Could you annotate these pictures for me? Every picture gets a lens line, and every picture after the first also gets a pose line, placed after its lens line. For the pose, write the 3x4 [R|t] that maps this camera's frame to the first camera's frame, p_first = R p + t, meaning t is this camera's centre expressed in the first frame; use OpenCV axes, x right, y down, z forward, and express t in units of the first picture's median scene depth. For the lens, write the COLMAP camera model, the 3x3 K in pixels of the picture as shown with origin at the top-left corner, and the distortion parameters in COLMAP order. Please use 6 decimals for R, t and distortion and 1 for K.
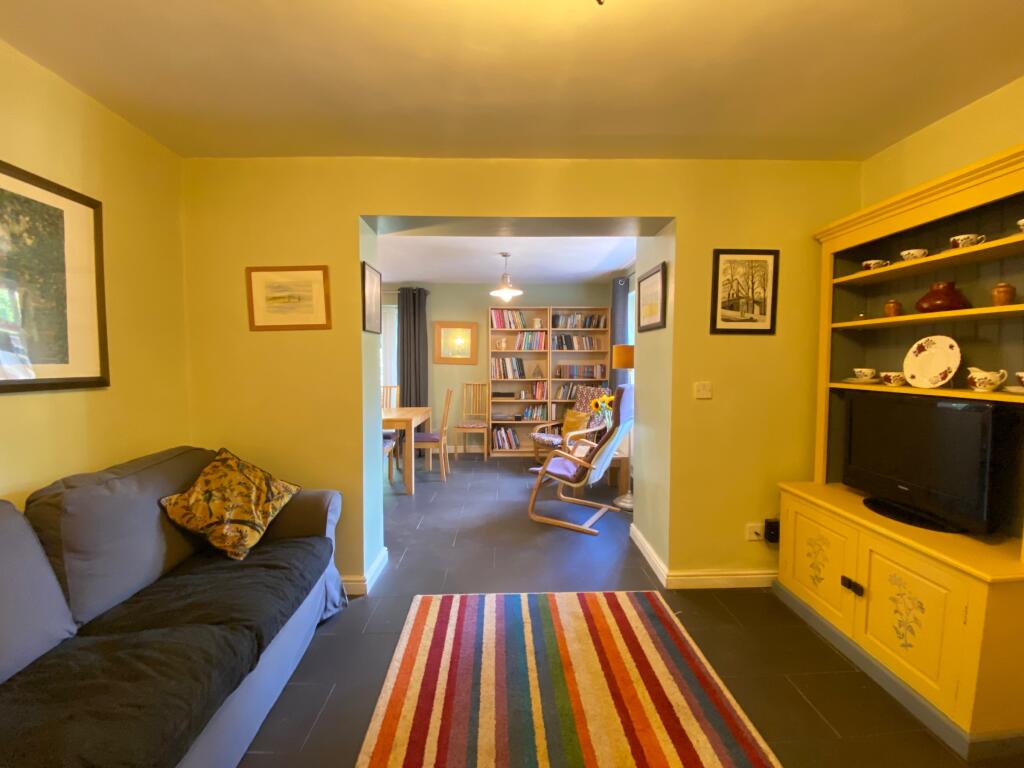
lens RADIAL K [[411.2, 0, 507.5], [0, 411.2, 381.9], [0, 0, 1]] dist [0.002382, 0.000016]
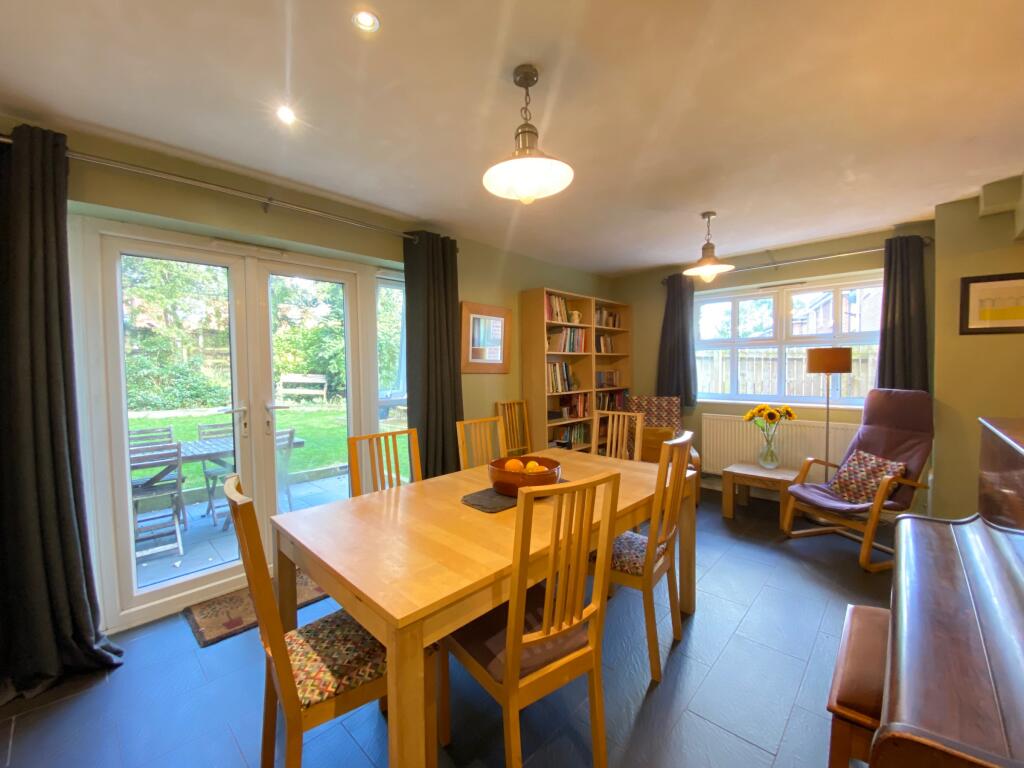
lens RADIAL K [[411.2, 0, 507.5], [0, 411.2, 381.9], [0, 0, 1]] dist [0.002382, 0.000016]
pose [[0.694200, -0.036039, 0.718879, -0.566249], [0.054065, 0.998535, -0.002151, -0.029065], [-0.717749, 0.040360, 0.695132, 0.573469]]
